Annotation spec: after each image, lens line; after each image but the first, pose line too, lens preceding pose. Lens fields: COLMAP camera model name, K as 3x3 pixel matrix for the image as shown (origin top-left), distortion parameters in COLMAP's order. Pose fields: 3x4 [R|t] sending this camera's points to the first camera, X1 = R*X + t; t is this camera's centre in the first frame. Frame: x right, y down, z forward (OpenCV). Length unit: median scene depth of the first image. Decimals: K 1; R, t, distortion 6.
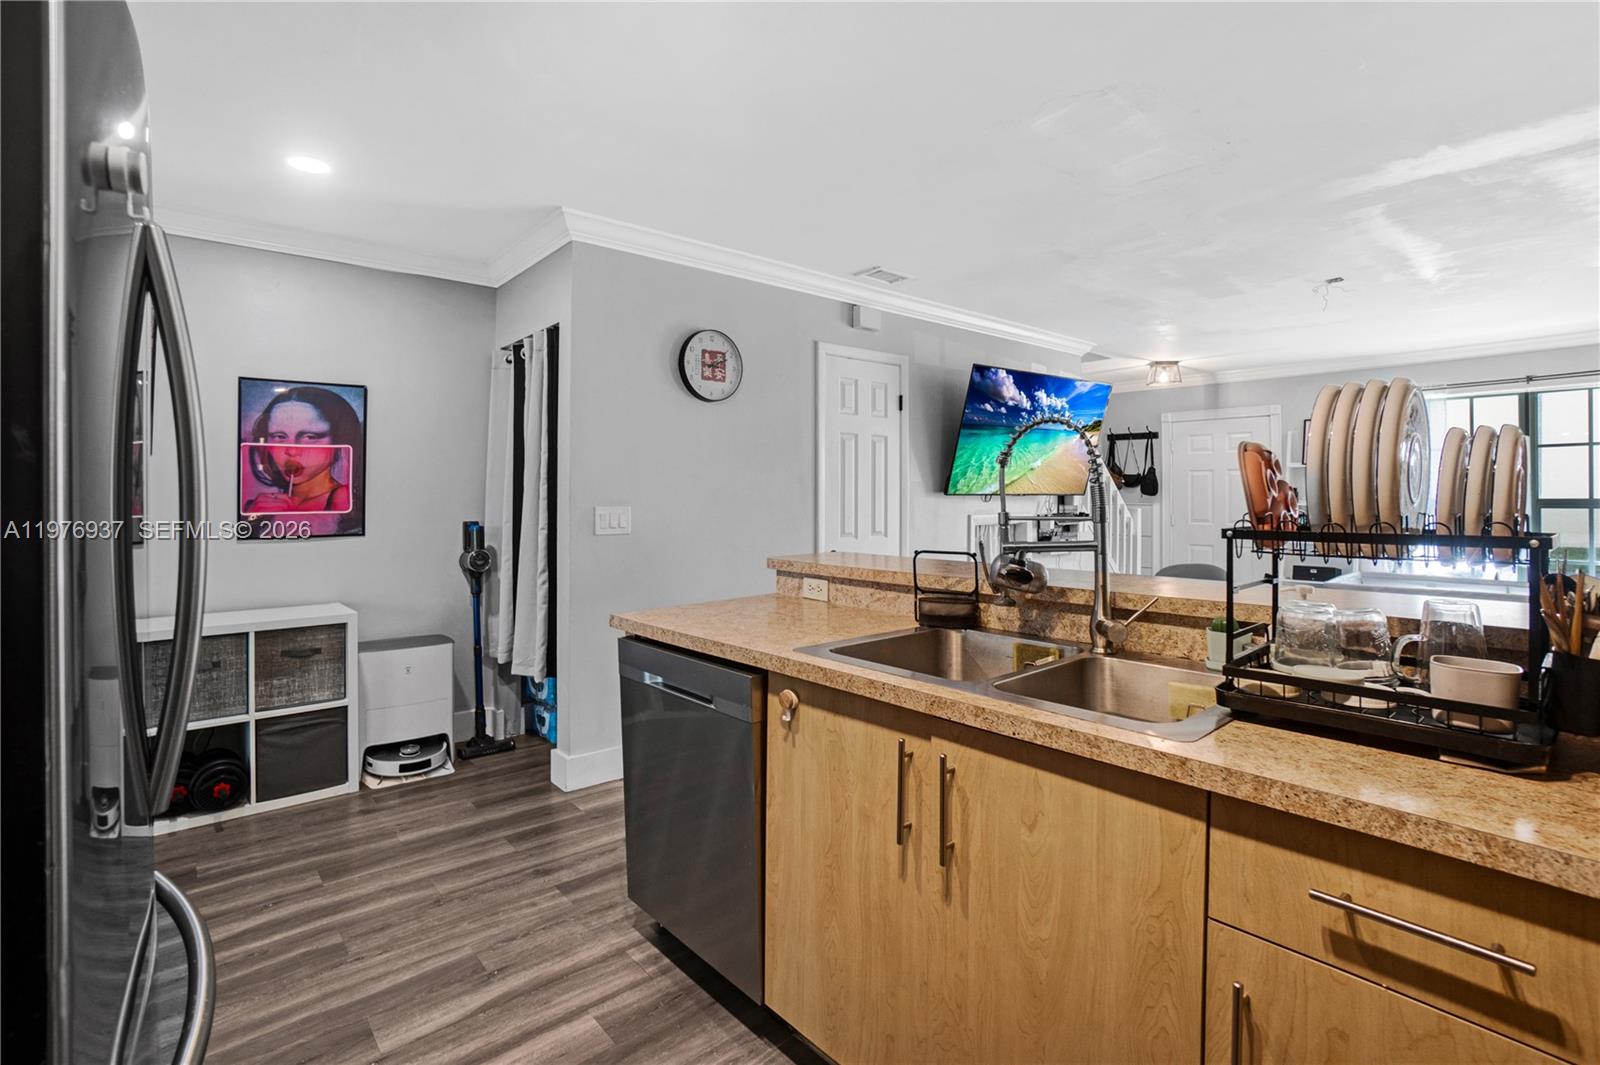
lens RADIAL K [[742.9, 0, 778.9], [0, 742.9, 503.7], [0, 0, 1]] dist [-0.067688, 0.027147]
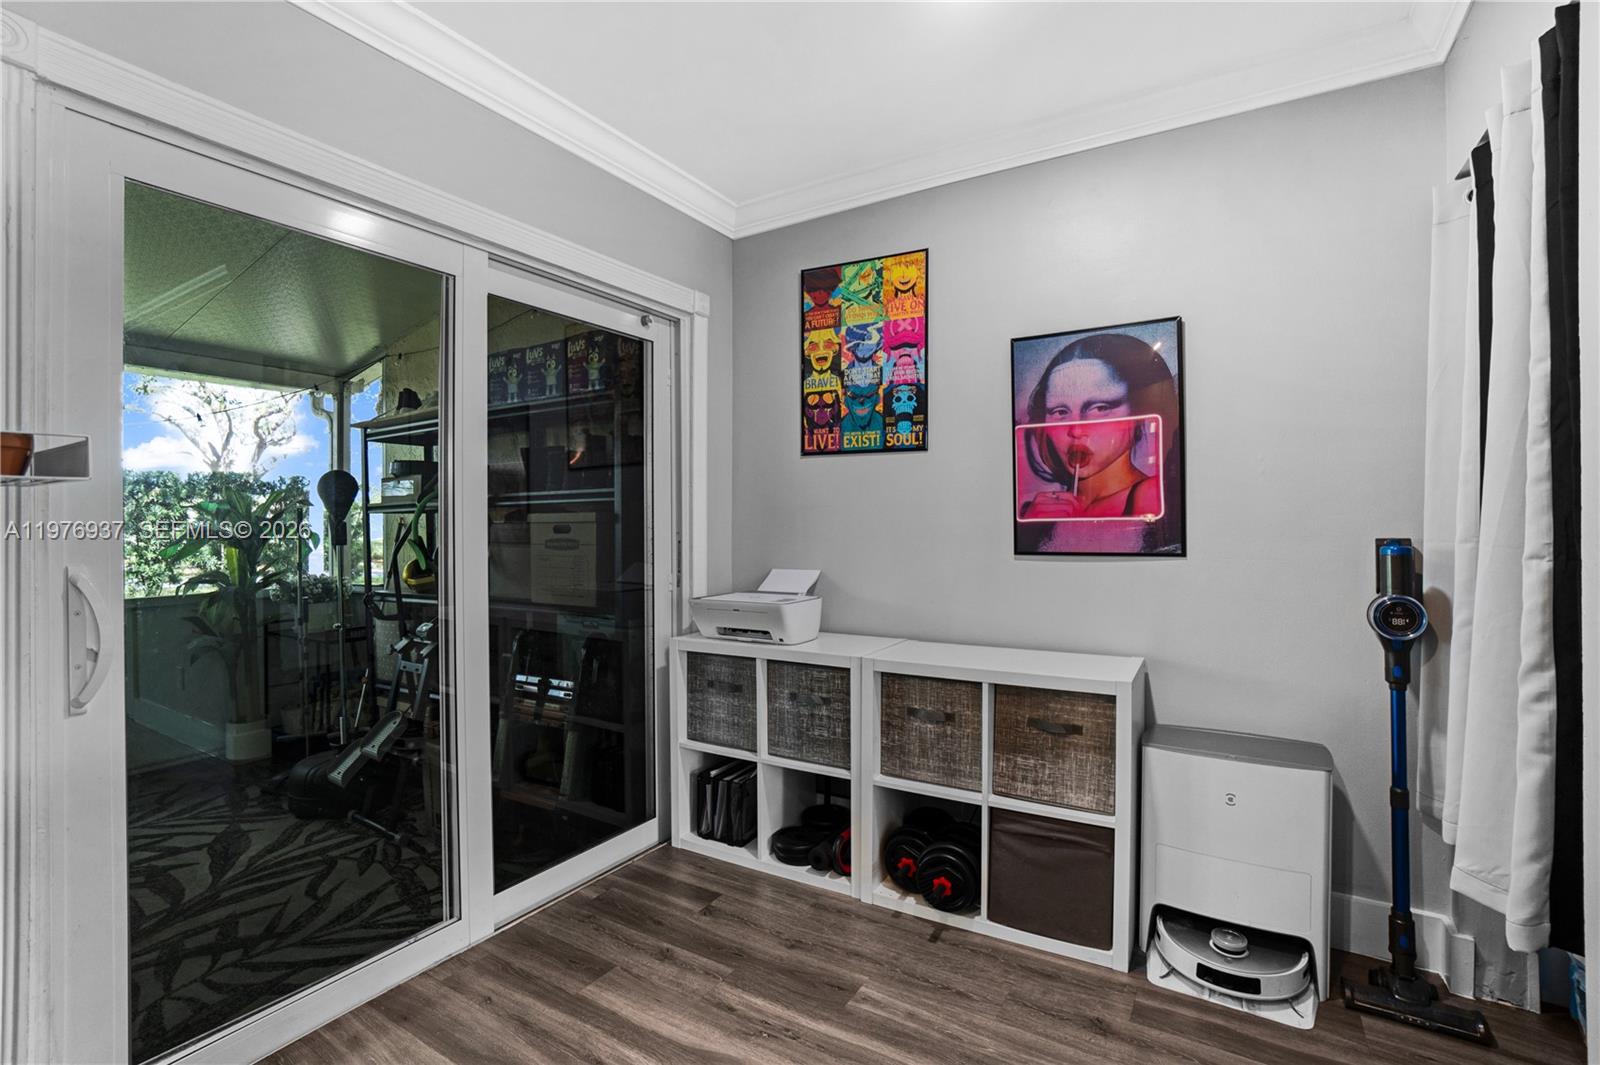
lens RADIAL K [[735.9, 0, 783.3], [0, 735.9, 521.8], [0, 0, 1]] dist [-0.060651, 0.026255]
pose [[0.308328, -0.002115, -0.951278, -0.087591], [-0.002390, 0.999993, -0.002998, 0.017188], [0.951277, 0.003197, 0.308321, 0.495213]]
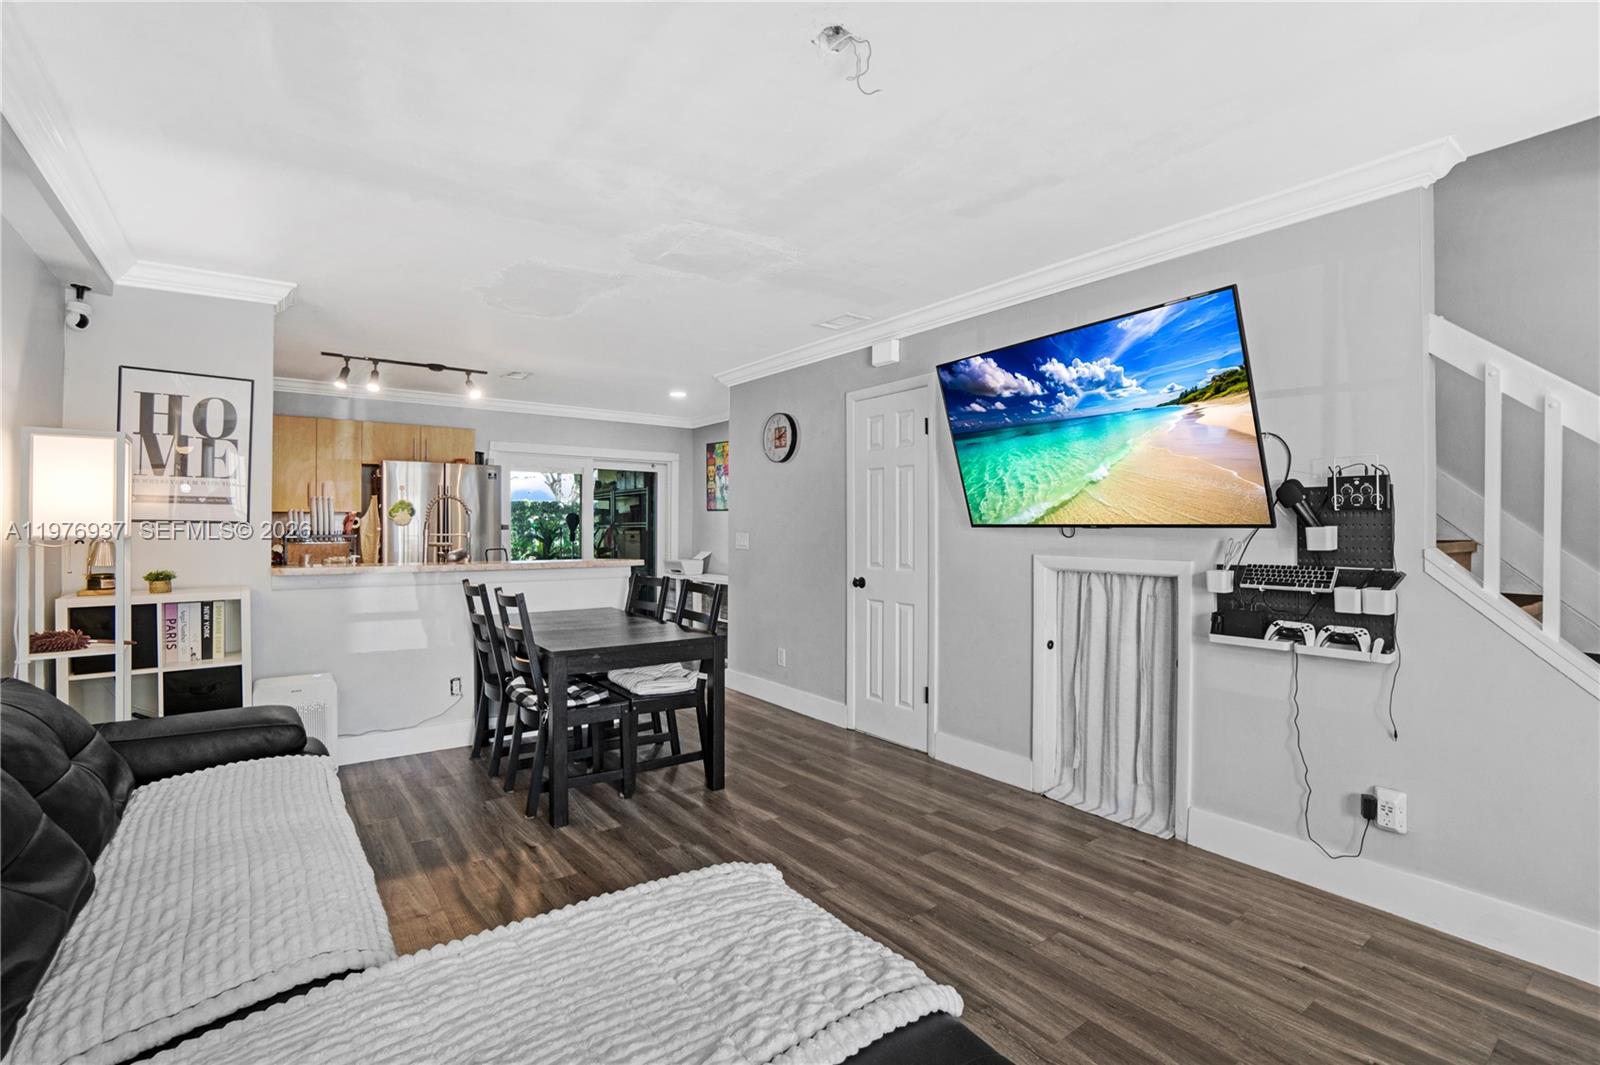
lens RADIAL K [[735.9, 0, 783.3], [0, 735.9, 521.8], [0, 0, 1]] dist [-0.060651, 0.026255]
pose [[-0.054588, -0.009773, -0.998461, 1.439068], [-0.005151, 0.999942, -0.009506, -0.005220], [0.998496, 0.004624, -0.054635, 1.144126]]
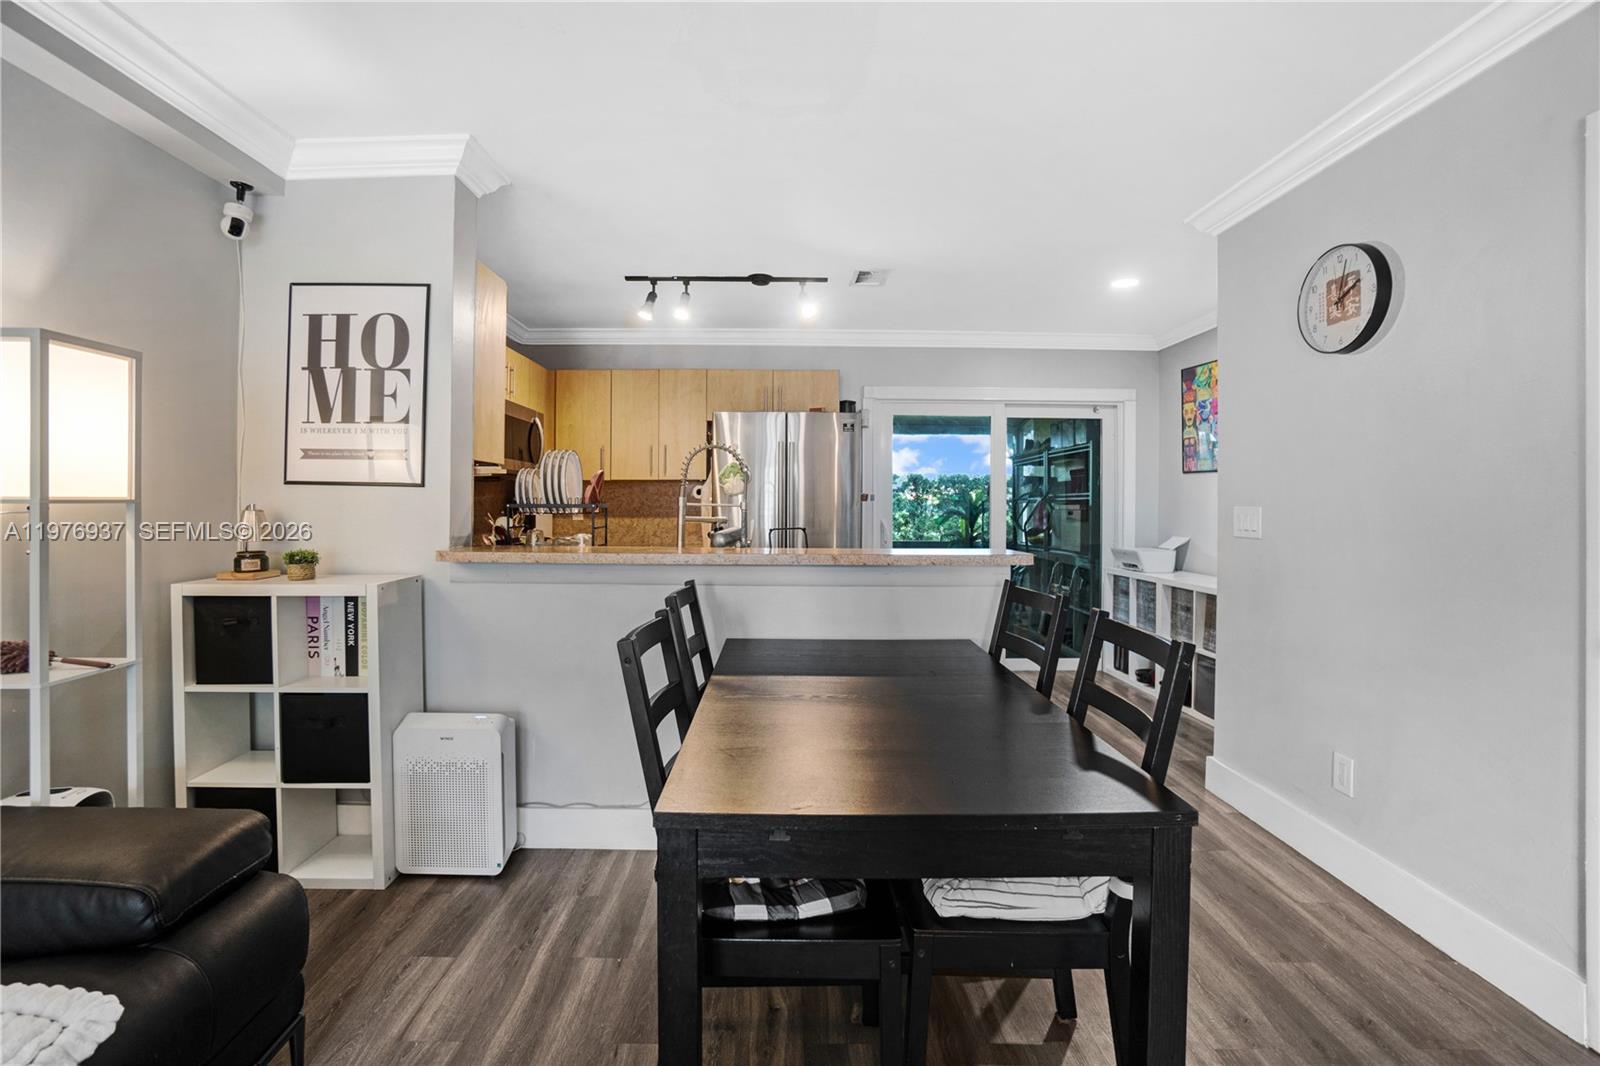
lens RADIAL K [[729.6, 0, 781.2], [0, 729.6, 504.0], [0, 0, 1]] dist [-0.067734, 0.028492]
pose [[-0.631633, -0.003512, -0.775259, 0.772237], [-0.008765, 0.999958, 0.002612, 0.004652], [0.775218, 0.008445, -0.631638, 1.063689]]
